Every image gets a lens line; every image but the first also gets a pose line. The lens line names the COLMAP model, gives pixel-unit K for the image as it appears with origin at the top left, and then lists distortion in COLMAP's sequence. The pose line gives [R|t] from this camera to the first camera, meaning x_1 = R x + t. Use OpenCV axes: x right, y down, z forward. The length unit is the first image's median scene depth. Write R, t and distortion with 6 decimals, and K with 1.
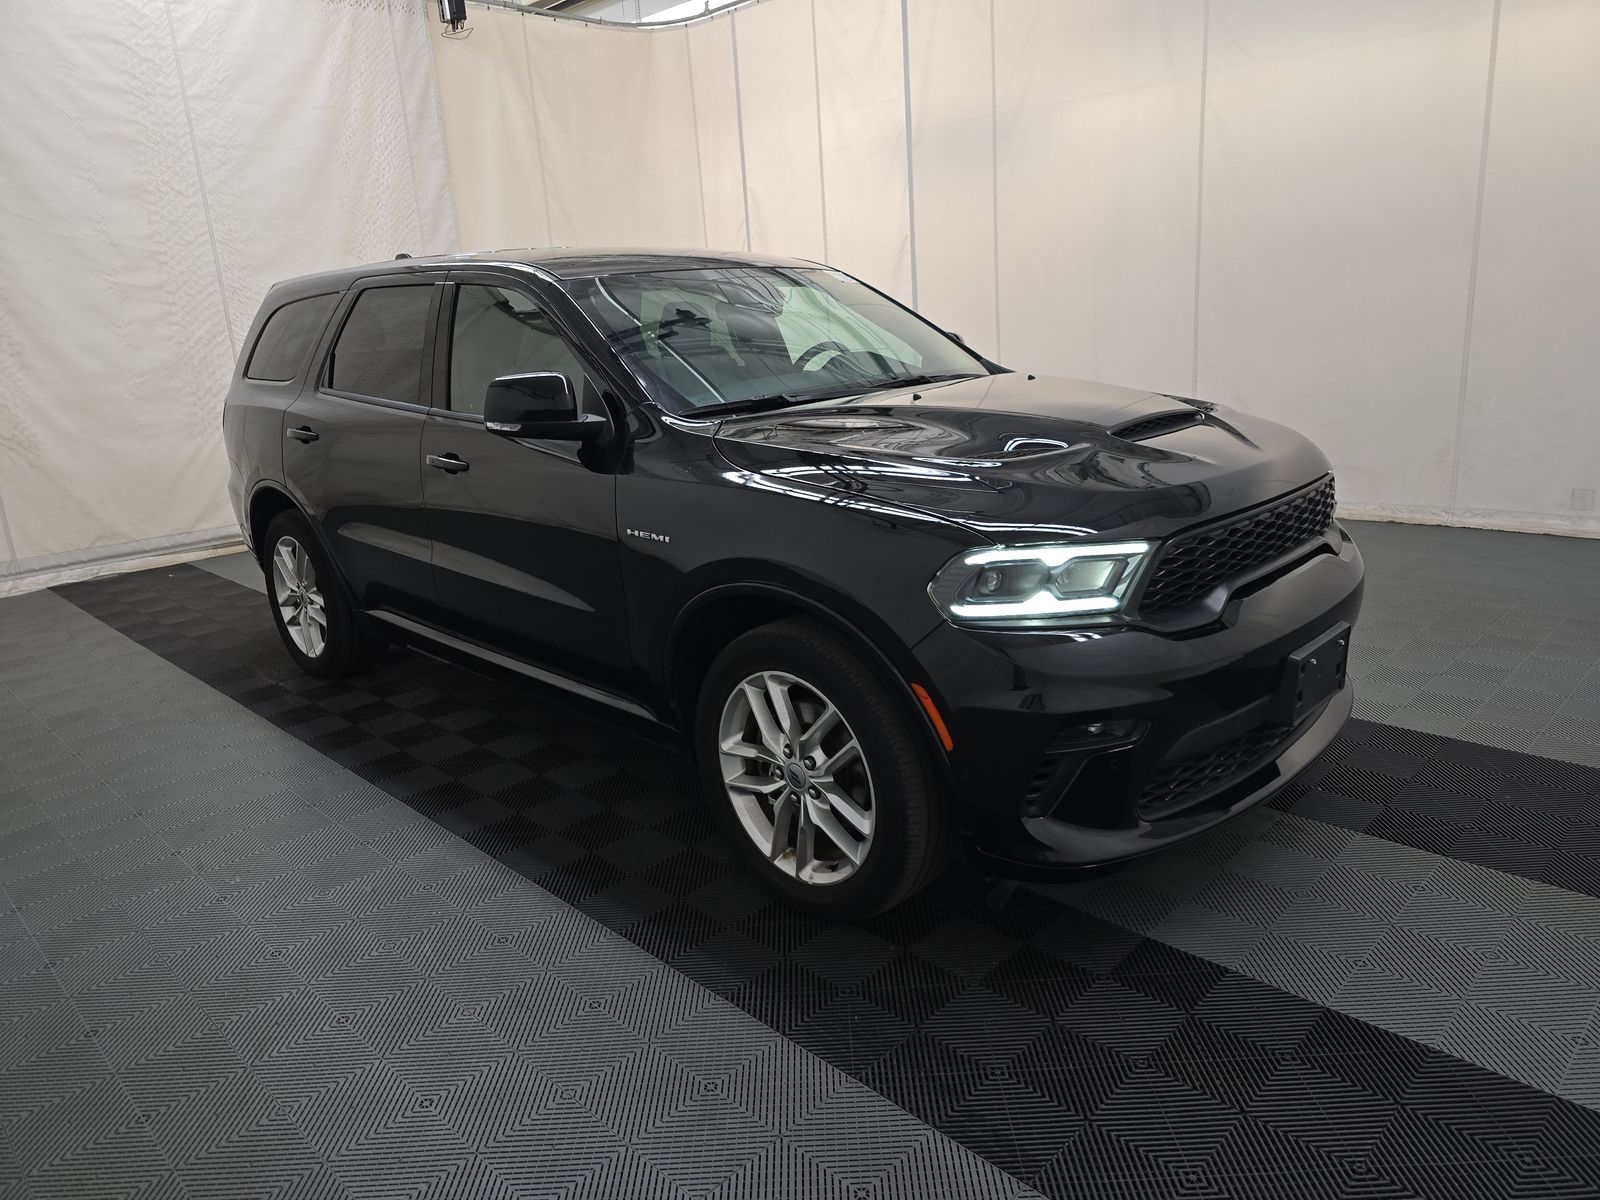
lens RADIAL K [[1107.5, 0, 797.0], [0, 1107.5, 598.1], [0, 0, 1]] dist [0.074314, -0.039477]
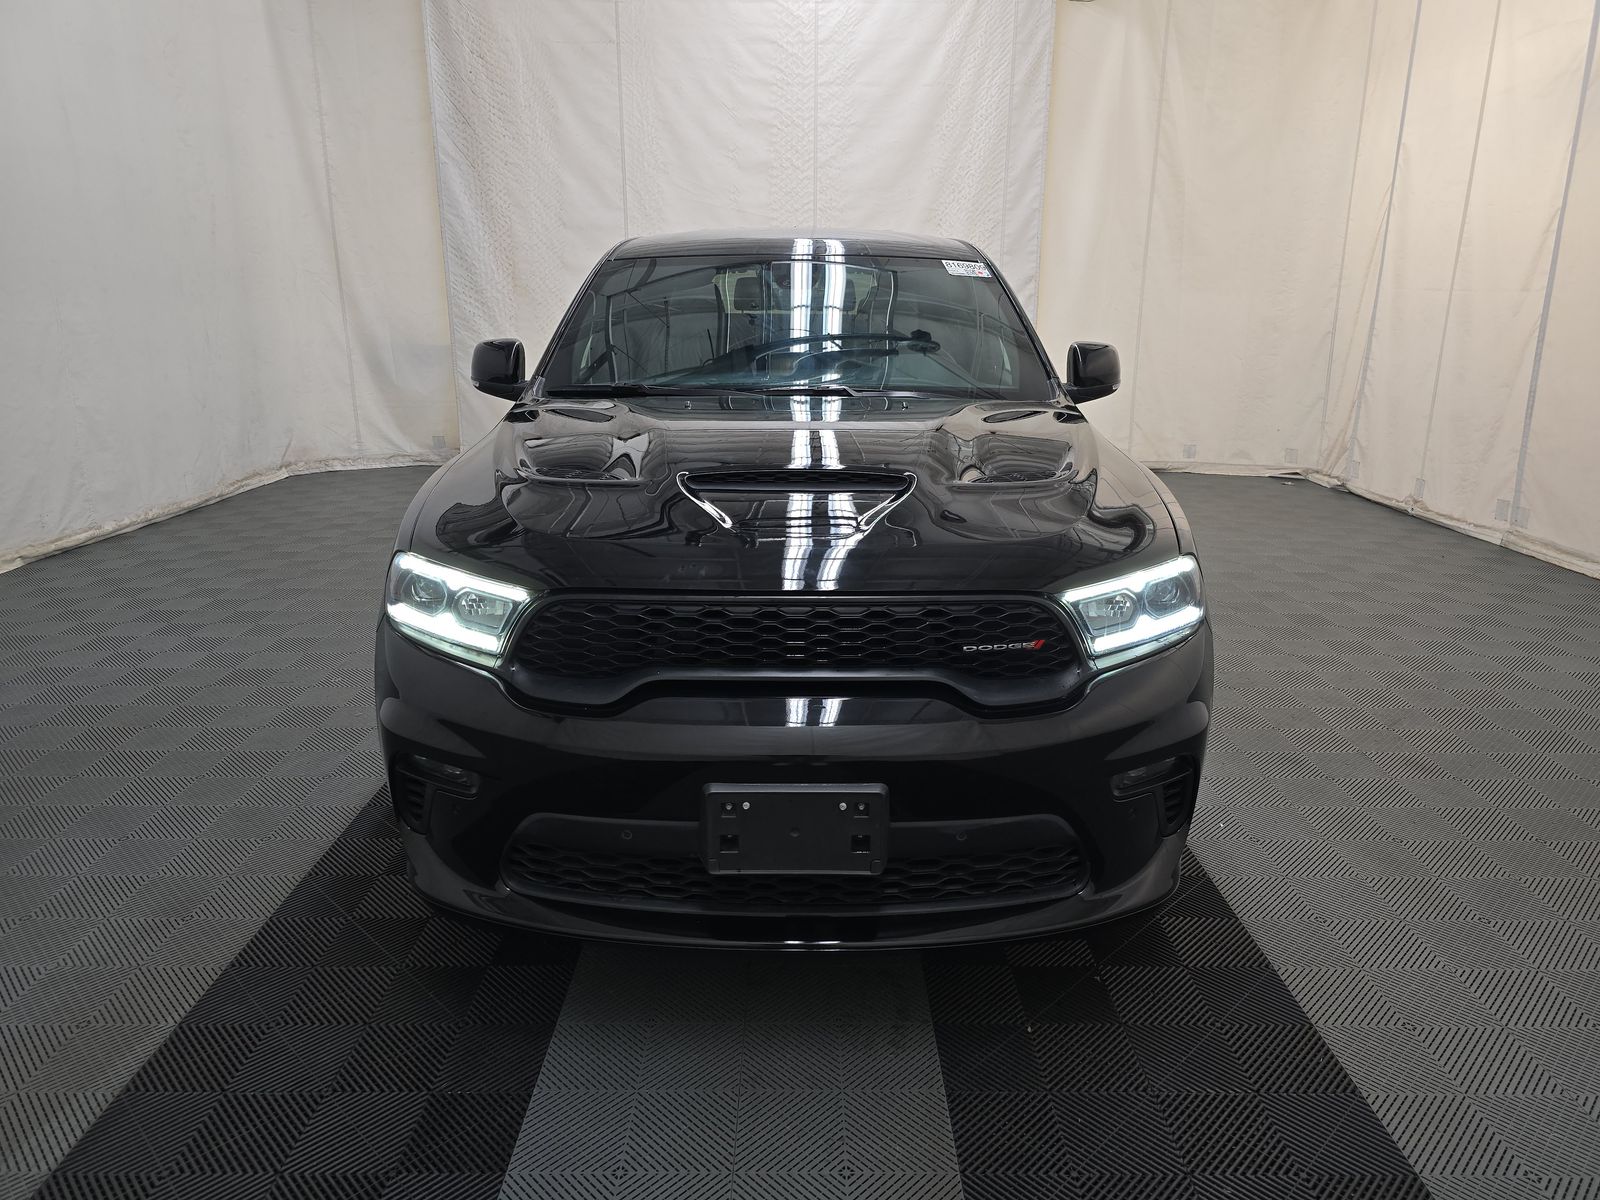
lens RADIAL K [[1107.5, 0, 797.0], [0, 1107.5, 598.1], [0, 0, 1]] dist [0.074314, -0.039477]
pose [[0.710817, 0.254258, -0.655814, 0.341703], [-0.230602, 0.965087, 0.124221, -0.067154], [0.664501, 0.062933, 0.744632, 0.154239]]
